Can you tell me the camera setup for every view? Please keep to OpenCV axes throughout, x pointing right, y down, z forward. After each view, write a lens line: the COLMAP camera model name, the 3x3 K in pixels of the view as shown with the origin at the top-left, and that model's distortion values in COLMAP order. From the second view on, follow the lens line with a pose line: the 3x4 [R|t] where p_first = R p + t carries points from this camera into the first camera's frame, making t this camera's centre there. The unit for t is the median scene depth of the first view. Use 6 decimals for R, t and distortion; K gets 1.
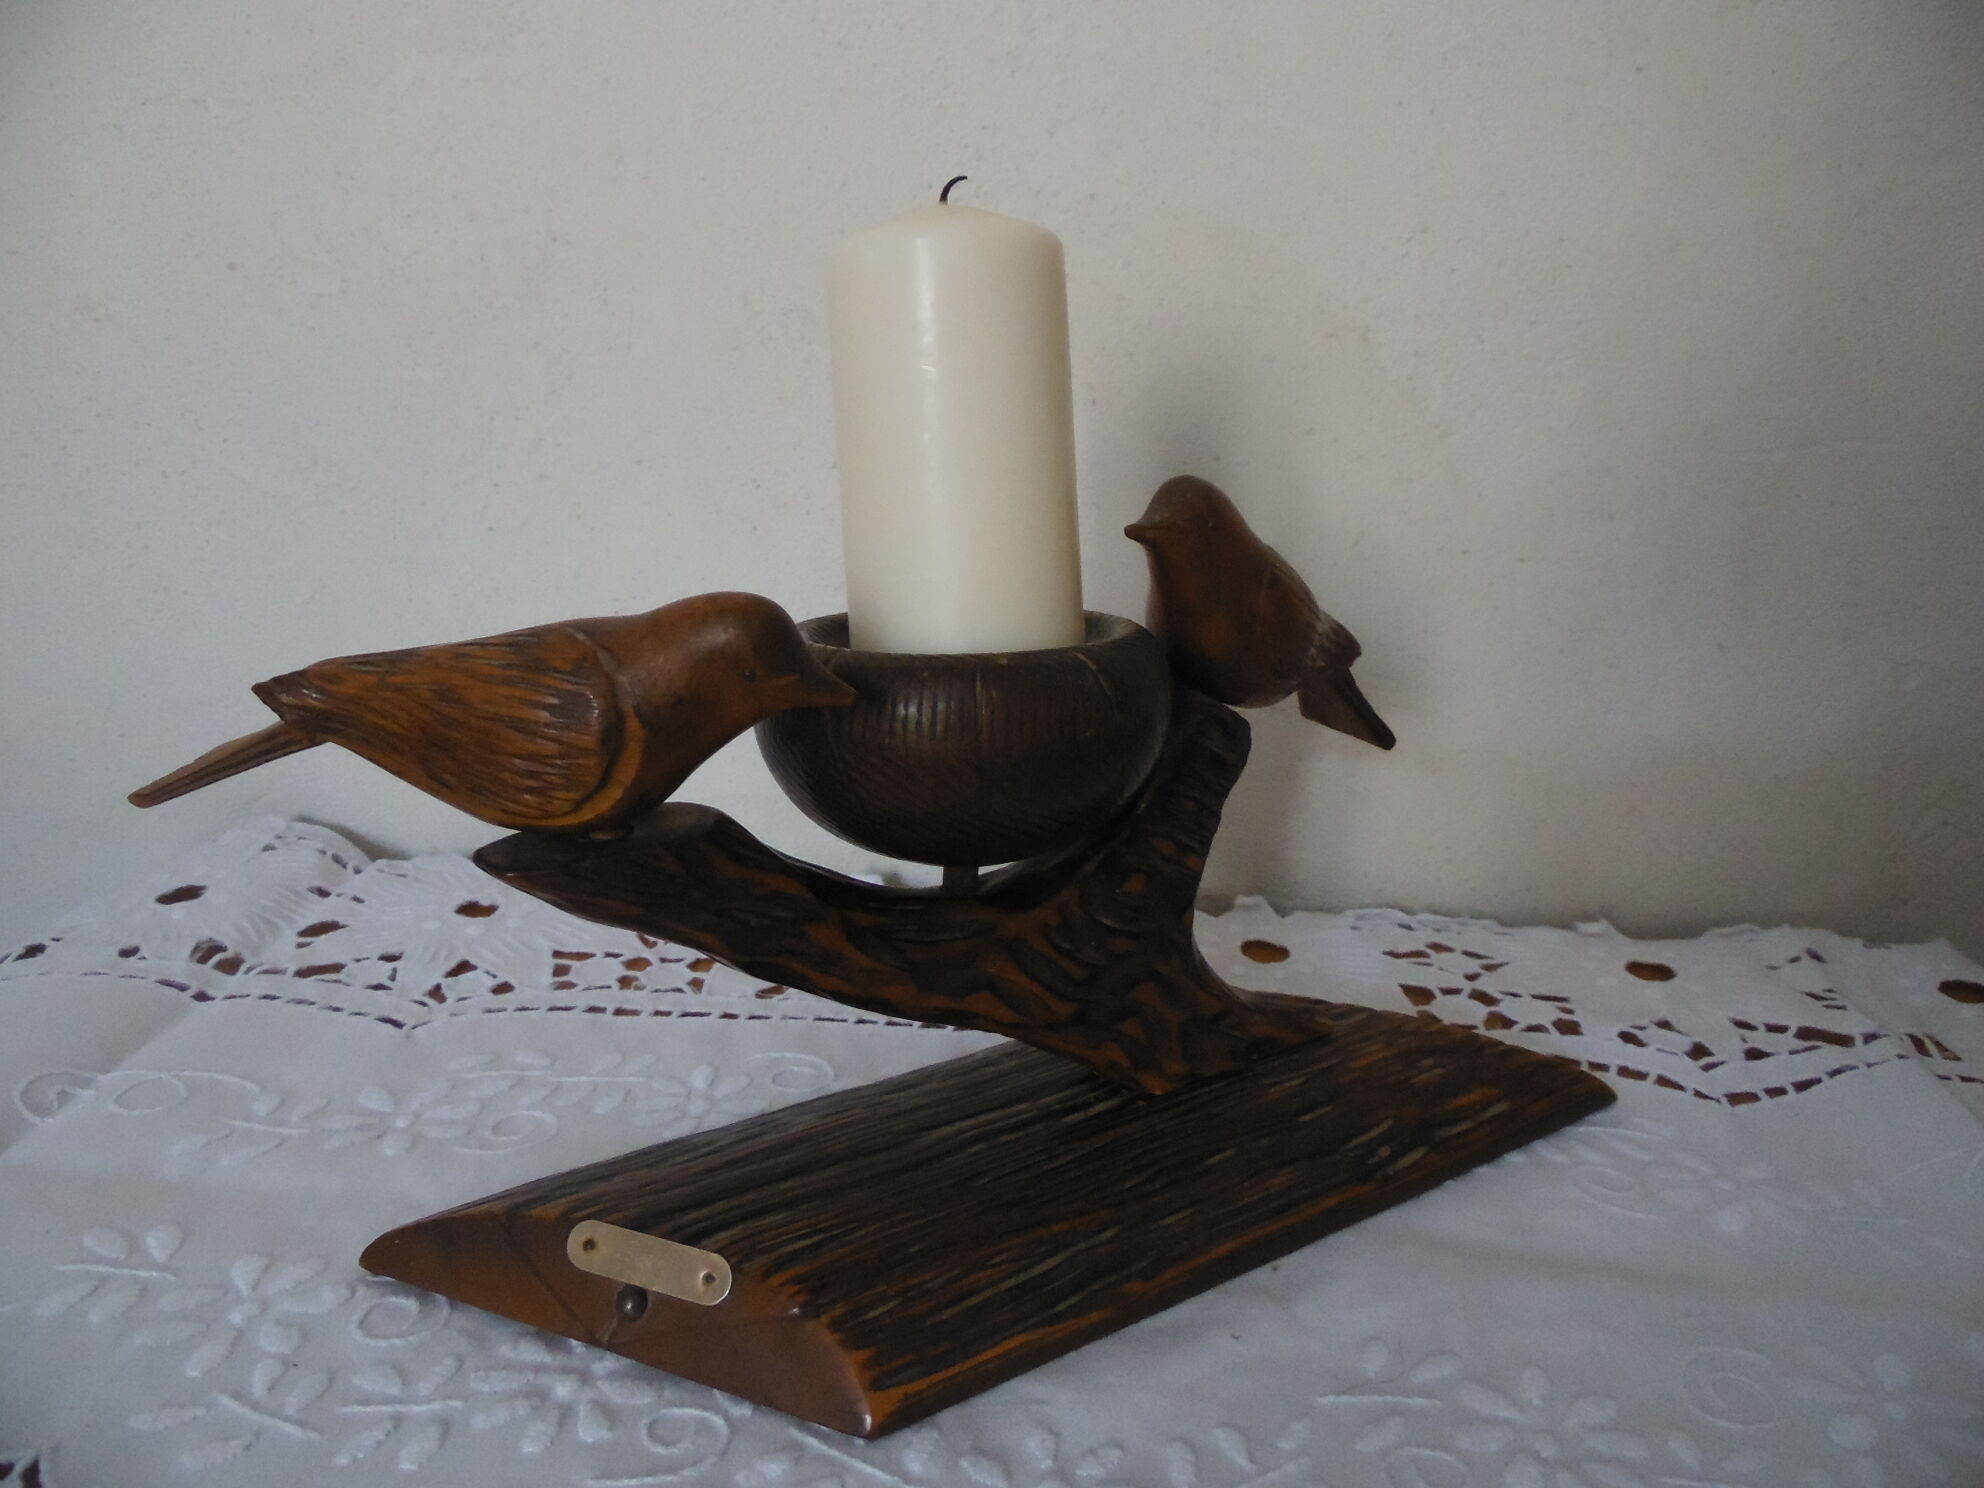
lens RADIAL K [[1446.2, 0, 995.7], [0, 1446.2, 705.7], [0, 0, 1]] dist [0.004003, 0.004650]
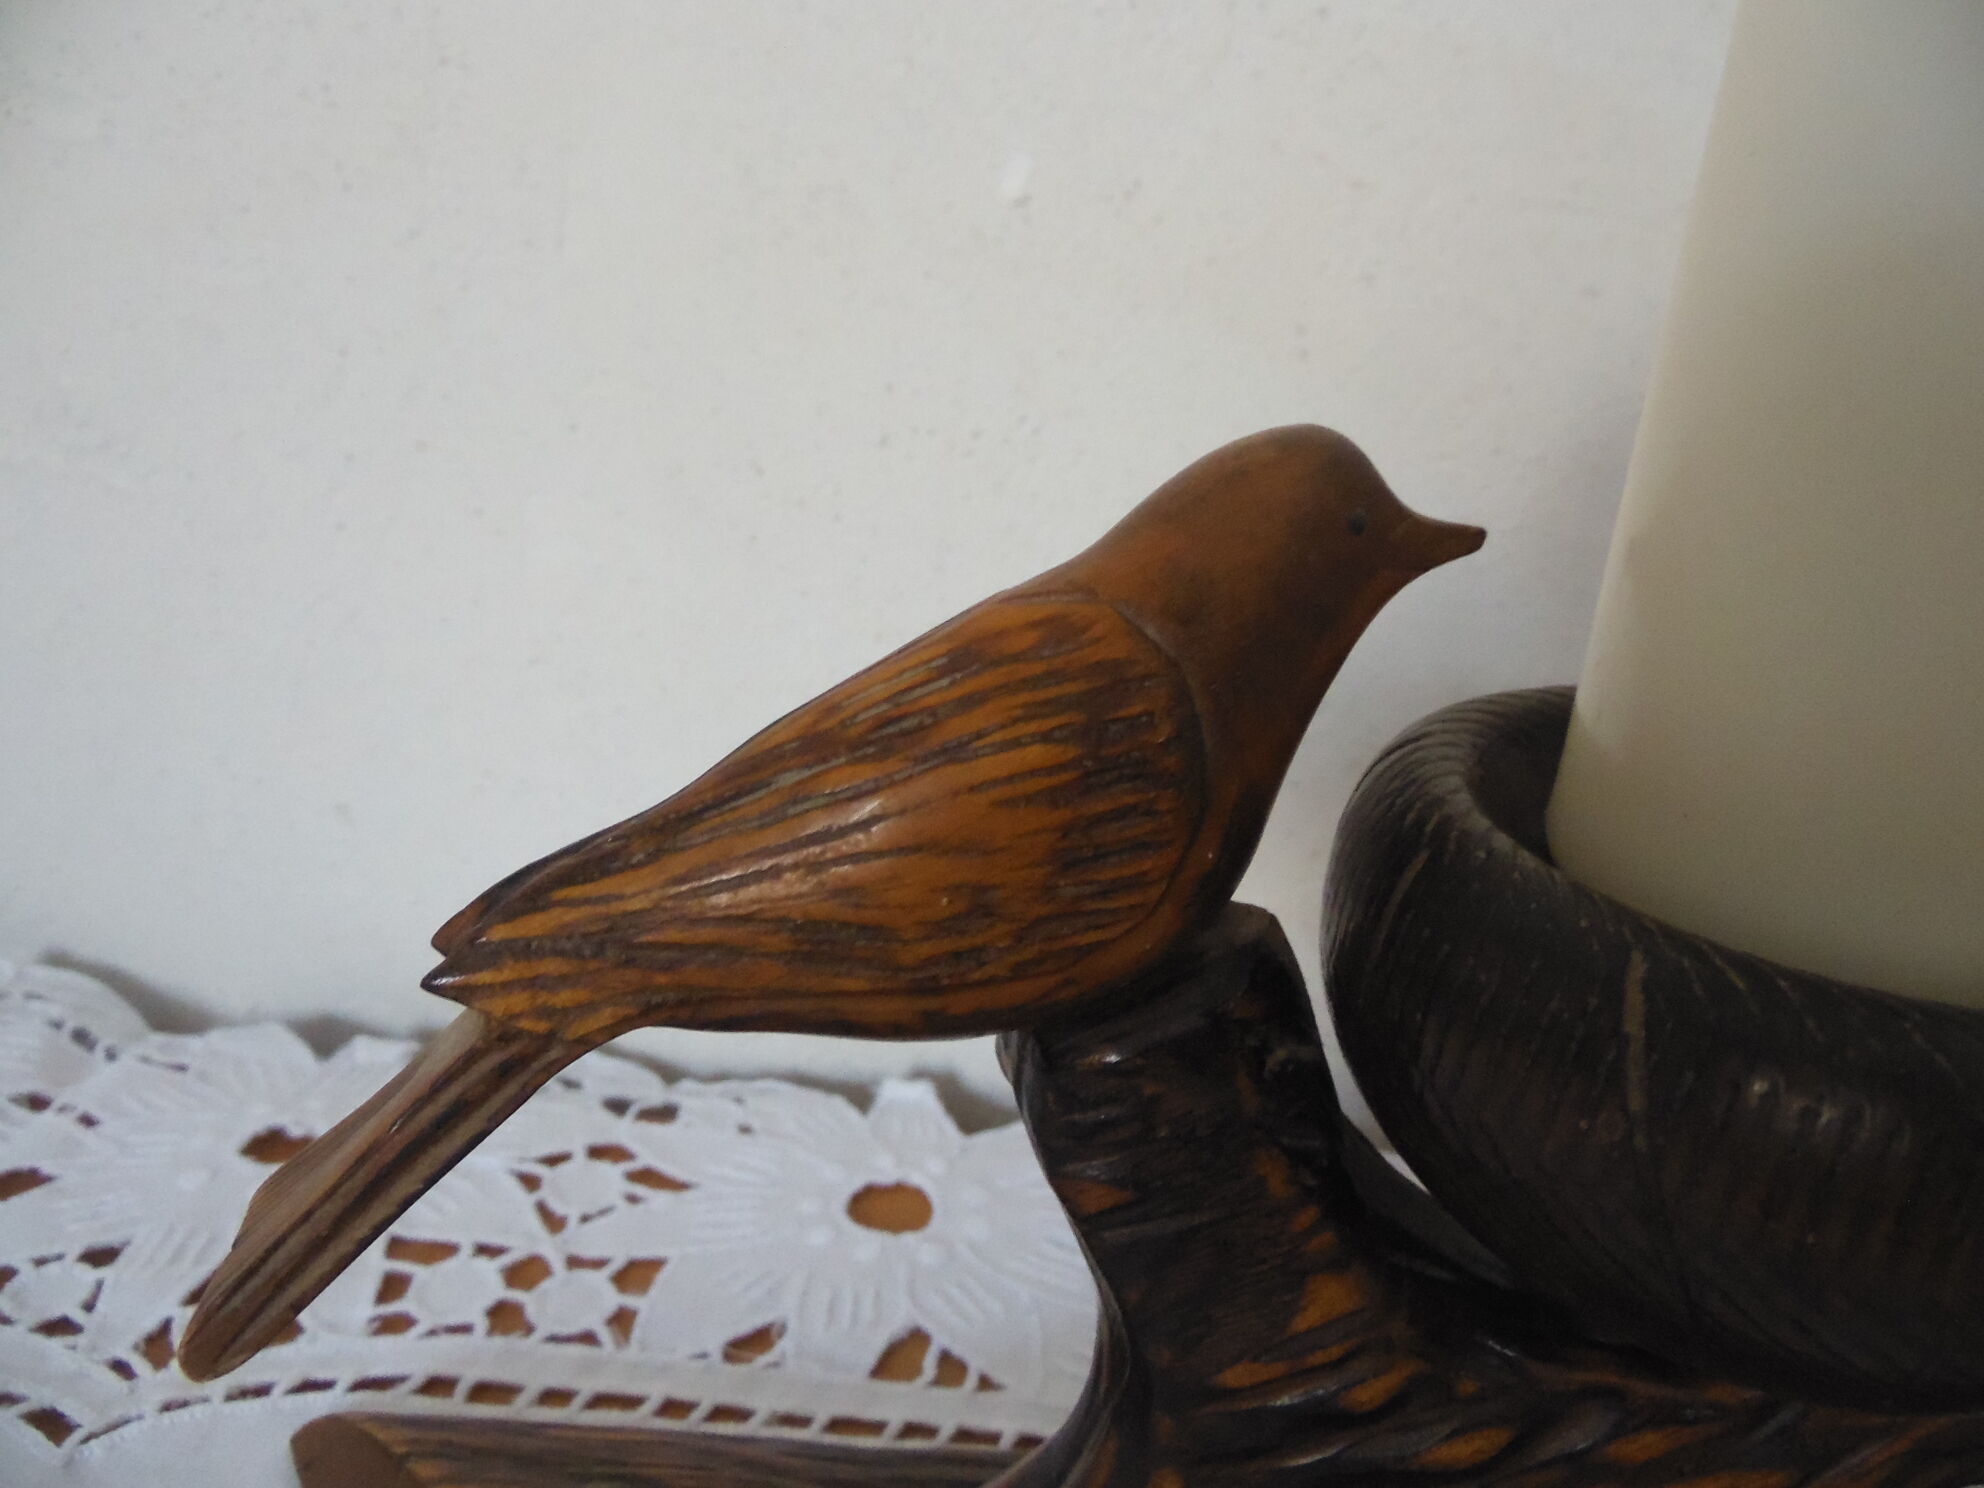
lens RADIAL K [[1446.2, 0, 995.7], [0, 1446.2, 705.7], [0, 0, 1]] dist [0.004003, 0.004650]
pose [[0.999472, 0.032477, -0.001048, -0.067790], [-0.032485, 0.999435, -0.008668, -0.056930], [0.000766, 0.008697, 0.999962, 0.435682]]
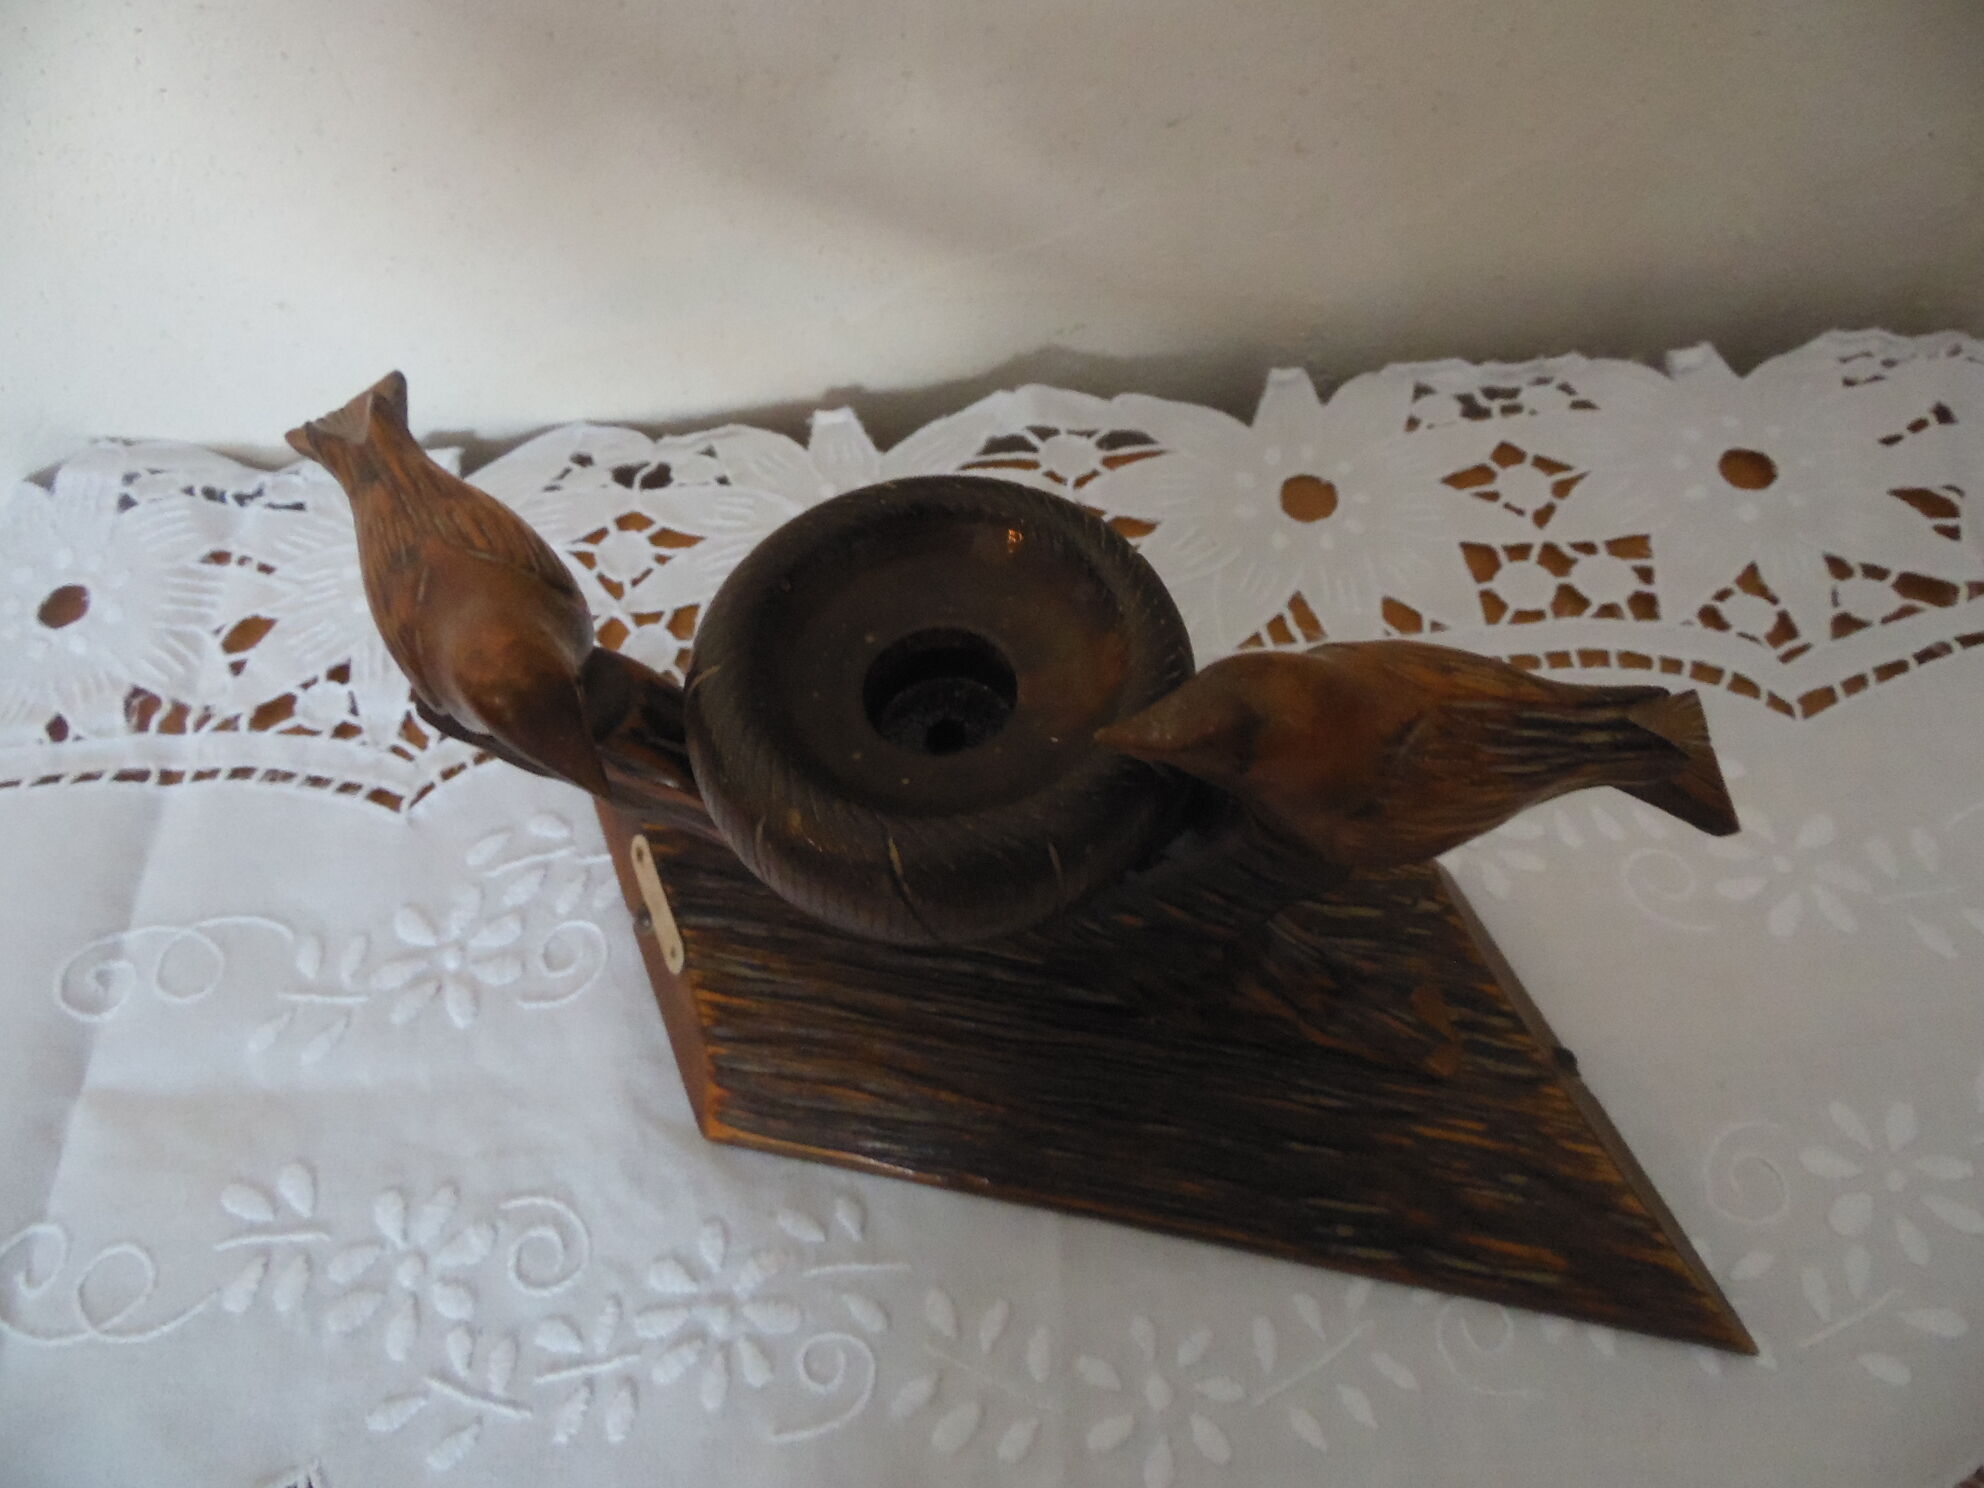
lens RADIAL K [[1477.4, 0, 992.0], [0, 1477.4, 744.0], [0, 0, 1]] dist [0.010277, -0.000586]
pose [[0.991917, -0.123672, -0.028394, 0.003553], [0.107960, 0.704950, 0.700992, -0.417991], [-0.066677, -0.698391, 0.712603, 0.305017]]
